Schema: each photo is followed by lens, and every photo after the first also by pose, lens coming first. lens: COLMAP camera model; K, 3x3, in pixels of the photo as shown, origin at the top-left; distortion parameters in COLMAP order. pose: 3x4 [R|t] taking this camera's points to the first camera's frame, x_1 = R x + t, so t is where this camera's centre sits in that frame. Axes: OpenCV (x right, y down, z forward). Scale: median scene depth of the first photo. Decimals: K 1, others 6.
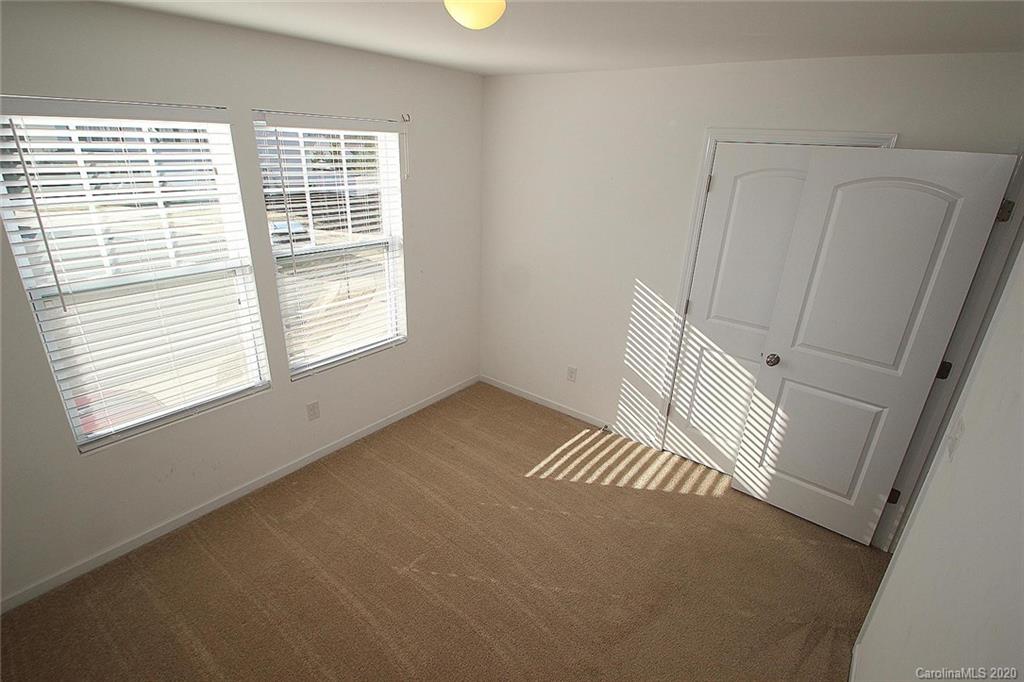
lens RADIAL K [[475.6, 0, 524.8], [0, 475.6, 345.6], [0, 0, 1]] dist [0.022894, -0.024561]
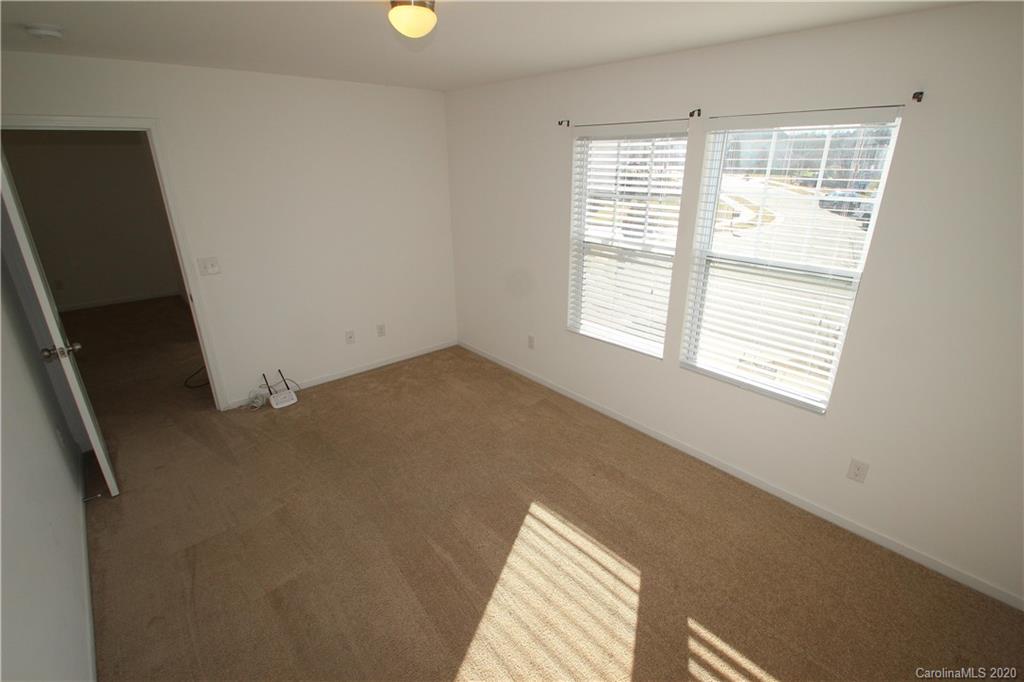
lens RADIAL K [[473.2, 0, 528.3], [0, 473.2, 350.5], [0, 0, 1]] dist [0.002179, -0.015052]
pose [[-0.157589, 0.311932, -0.936944, 0.586433], [-0.369792, 0.861123, 0.348886, -0.220276], [0.915653, 0.401455, -0.020354, 0.719466]]
